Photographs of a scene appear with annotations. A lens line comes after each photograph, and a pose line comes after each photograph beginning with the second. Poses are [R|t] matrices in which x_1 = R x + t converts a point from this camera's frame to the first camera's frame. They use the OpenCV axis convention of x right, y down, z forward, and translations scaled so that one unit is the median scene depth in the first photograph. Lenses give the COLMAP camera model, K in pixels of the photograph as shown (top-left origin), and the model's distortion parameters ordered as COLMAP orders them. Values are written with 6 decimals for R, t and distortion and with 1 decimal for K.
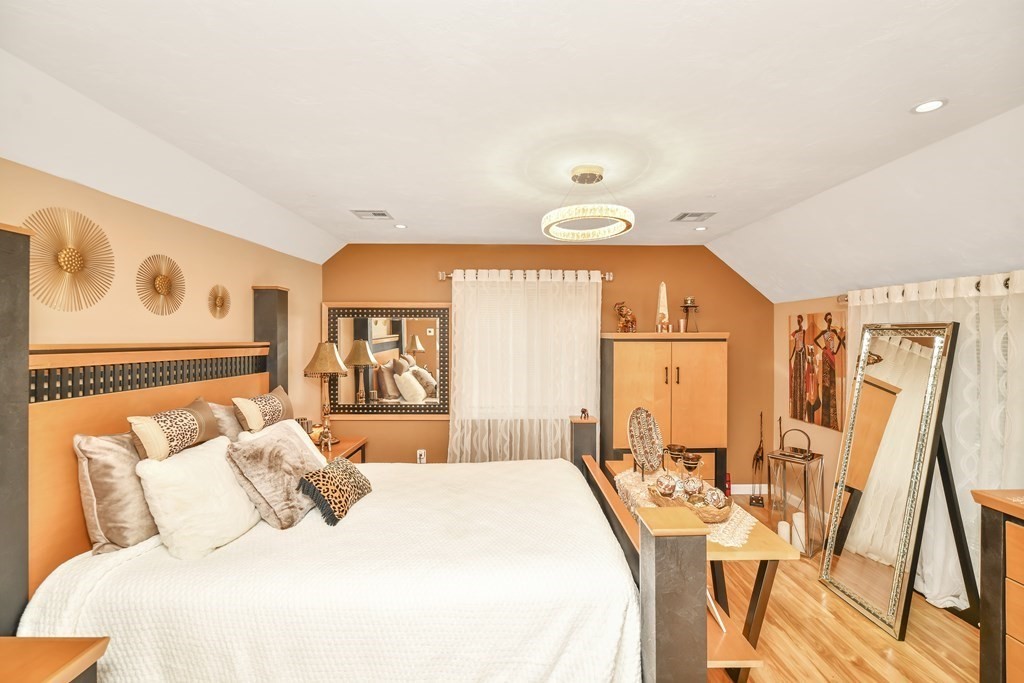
lens RADIAL K [[454.5, 0, 513.3], [0, 454.5, 333.8], [0, 0, 1]] dist [-0.002925, 0.000909]
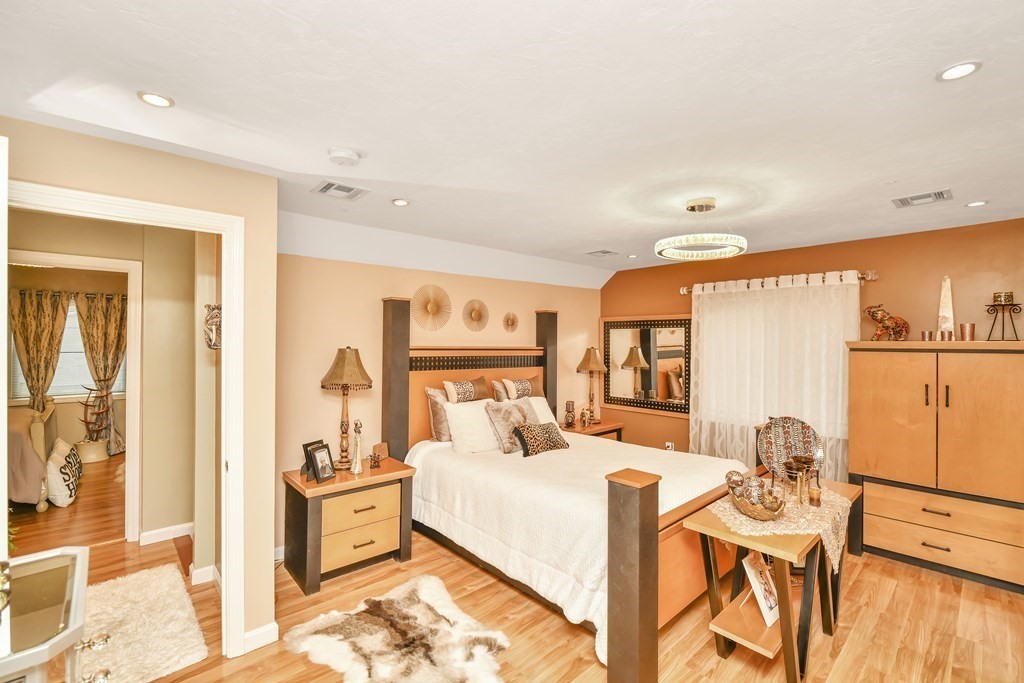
lens RADIAL K [[454.5, 0, 517.8], [0, 454.5, 343.4], [0, 0, 1]] dist [-0.002925, 0.000909]
pose [[0.665605, 0.005107, -0.746287, 0.547242], [-0.001655, 0.999984, 0.005366, -0.002282], [0.746302, -0.002337, 0.665603, -0.083603]]
